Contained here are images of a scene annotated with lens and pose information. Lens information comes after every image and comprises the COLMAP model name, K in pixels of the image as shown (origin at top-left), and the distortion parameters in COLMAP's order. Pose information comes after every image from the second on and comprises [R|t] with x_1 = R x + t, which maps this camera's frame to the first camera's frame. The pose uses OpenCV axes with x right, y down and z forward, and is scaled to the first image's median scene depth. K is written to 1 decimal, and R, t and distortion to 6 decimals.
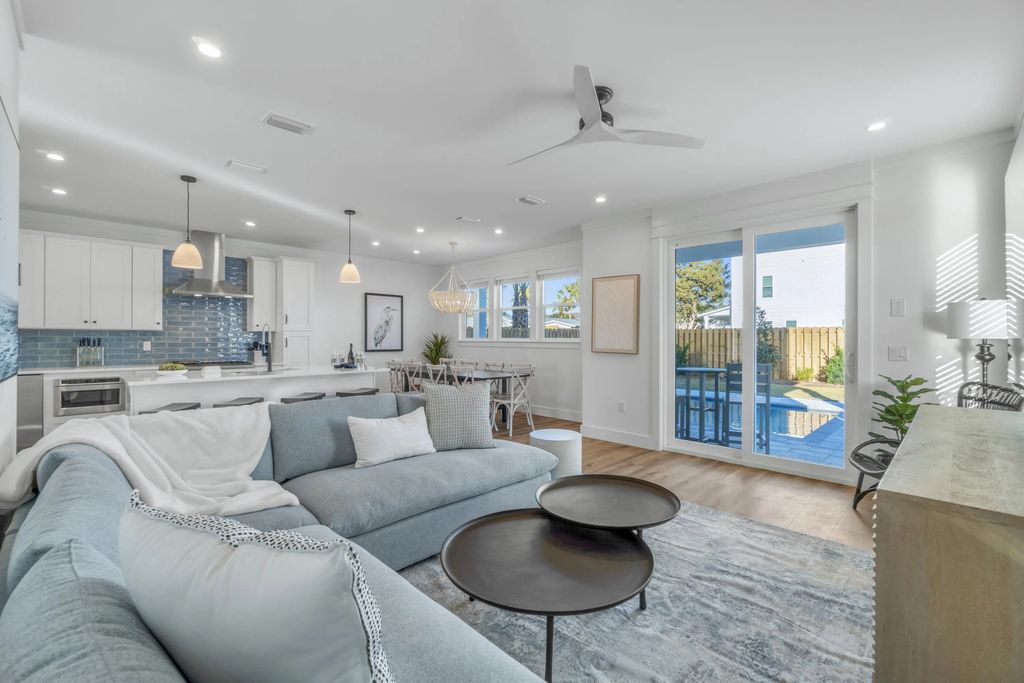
lens RADIAL K [[440.1, 0, 508.5], [0, 440.1, 340.5], [0, 0, 1]] dist [-0.001419, 0.000016]
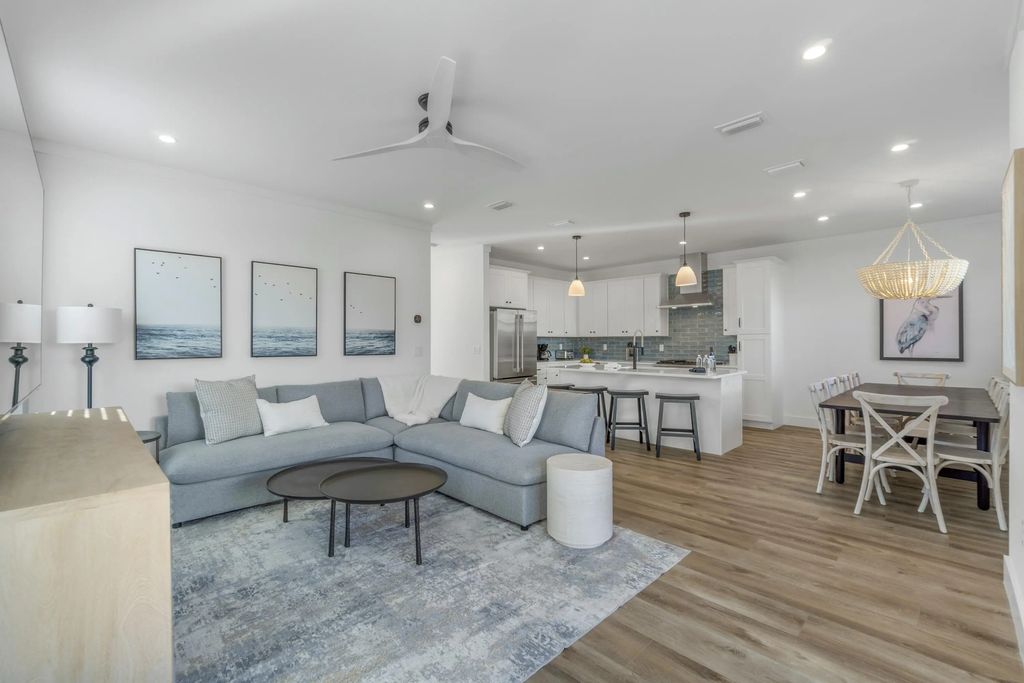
lens RADIAL K [[440.1, 0, 508.5], [0, 440.1, 340.5], [0, 0, 1]] dist [-0.001419, 0.000016]
pose [[-0.003877, -0.006198, -0.999973, 0.543341], [-0.002503, 0.999978, -0.006188, -0.000301], [0.999989, 0.002479, -0.003892, 0.525267]]
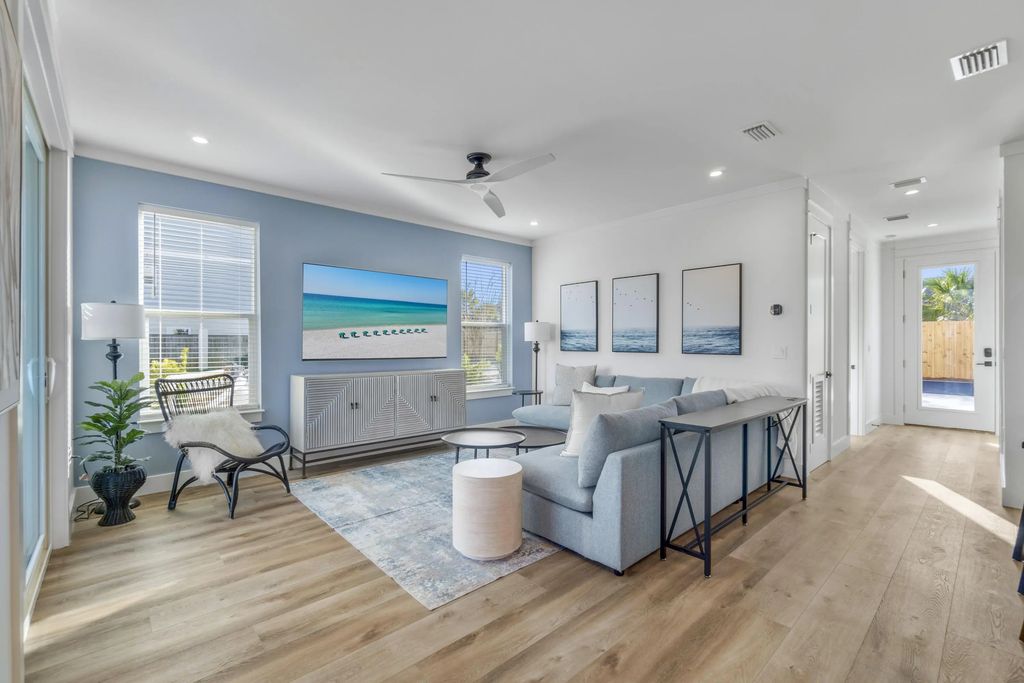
lens RADIAL K [[440.1, 0, 508.5], [0, 440.1, 340.5], [0, 0, 1]] dist [-0.001419, 0.000016]
pose [[-0.999242, -0.001023, 0.038927, 0.025124], [-0.000996, 0.999999, 0.000723, -0.001404], [-0.038927, 0.000684, -0.999242, 1.047682]]
